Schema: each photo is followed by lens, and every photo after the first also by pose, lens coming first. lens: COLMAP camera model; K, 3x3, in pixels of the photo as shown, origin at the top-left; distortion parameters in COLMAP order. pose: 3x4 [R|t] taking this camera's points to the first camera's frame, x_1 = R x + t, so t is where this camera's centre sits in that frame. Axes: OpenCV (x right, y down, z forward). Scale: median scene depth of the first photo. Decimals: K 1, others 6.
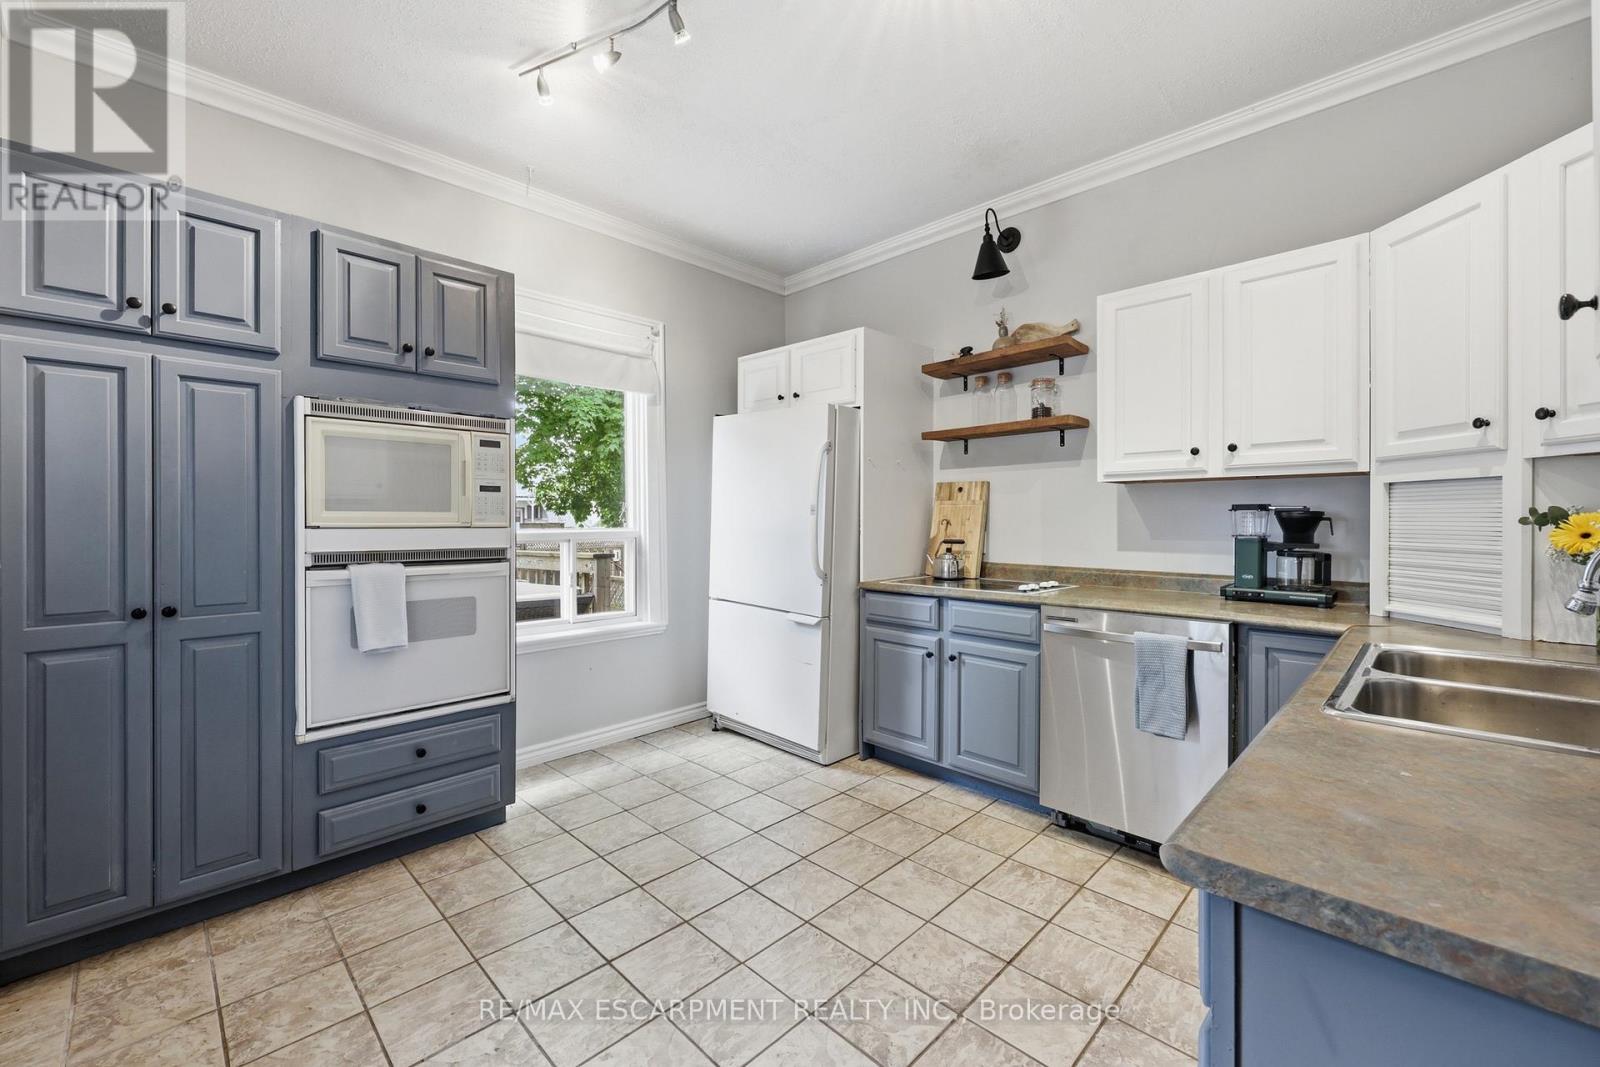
lens RADIAL K [[660.5, 0, 797.3], [0, 660.5, 519.1], [0, 0, 1]] dist [0.002276, 0.000063]
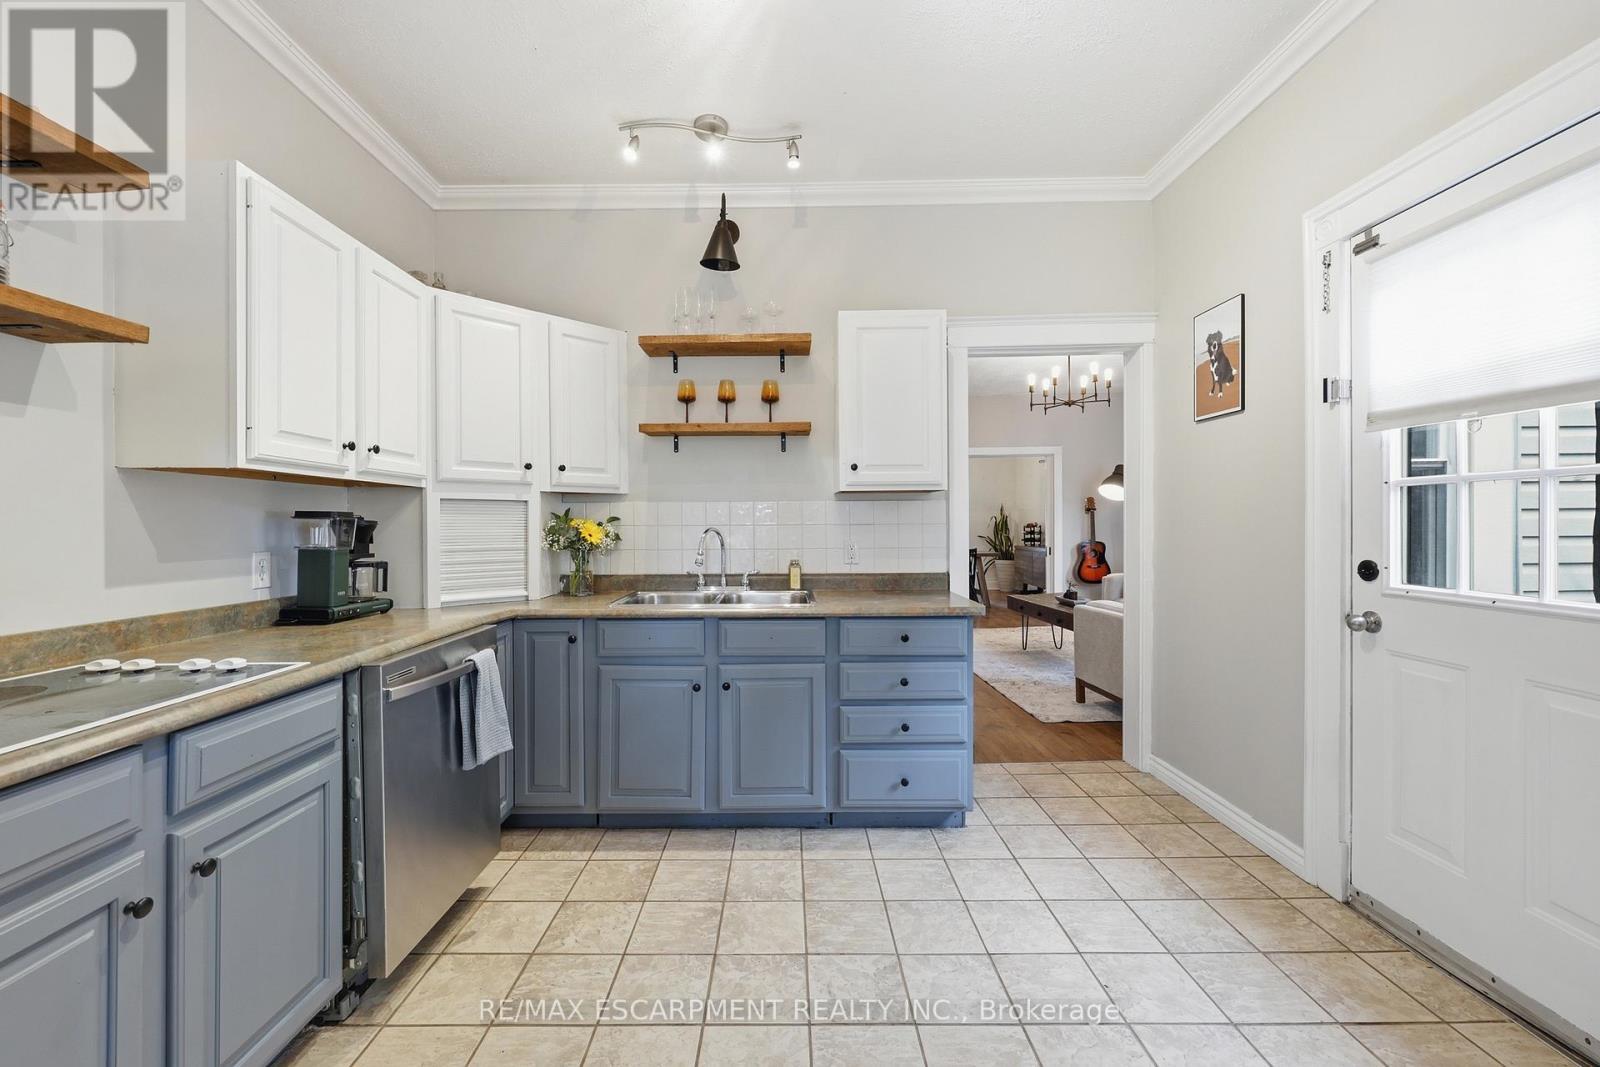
lens RADIAL K [[635.3, 0, 776.8], [0, 635.3, 527.9], [0, 0, 1]] dist [-0.004699, -0.000144]
pose [[-0.694026, 0.003927, 0.719939, -0.268174], [0.006235, 0.999980, 0.000556, 0.002249], [-0.719923, 0.004875, -0.694037, 0.933901]]
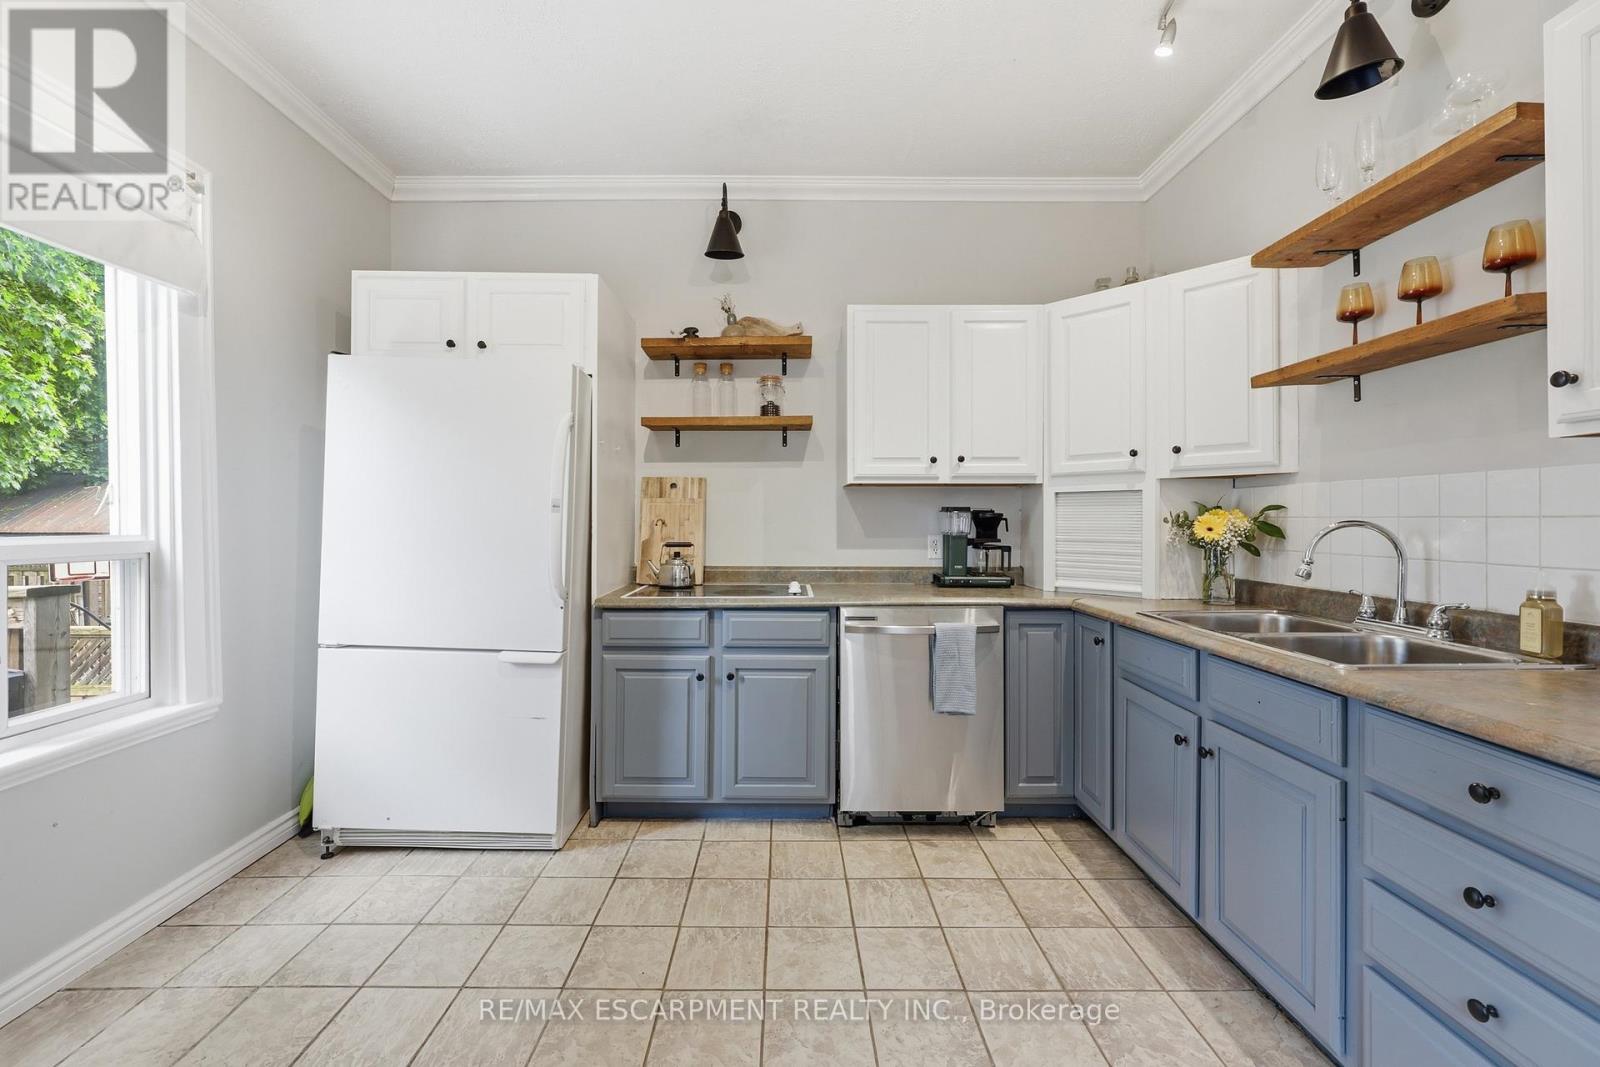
lens RADIAL K [[648.9, 0, 797.1], [0, 648.9, 520.0], [0, 0, 1]] dist [-0.001091, -0.000141]
pose [[0.705581, 0.000602, 0.708629, -0.290388], [-0.000306, 1.000000, -0.000545, 0.001811], [-0.708629, 0.000167, 0.705582, 0.299690]]
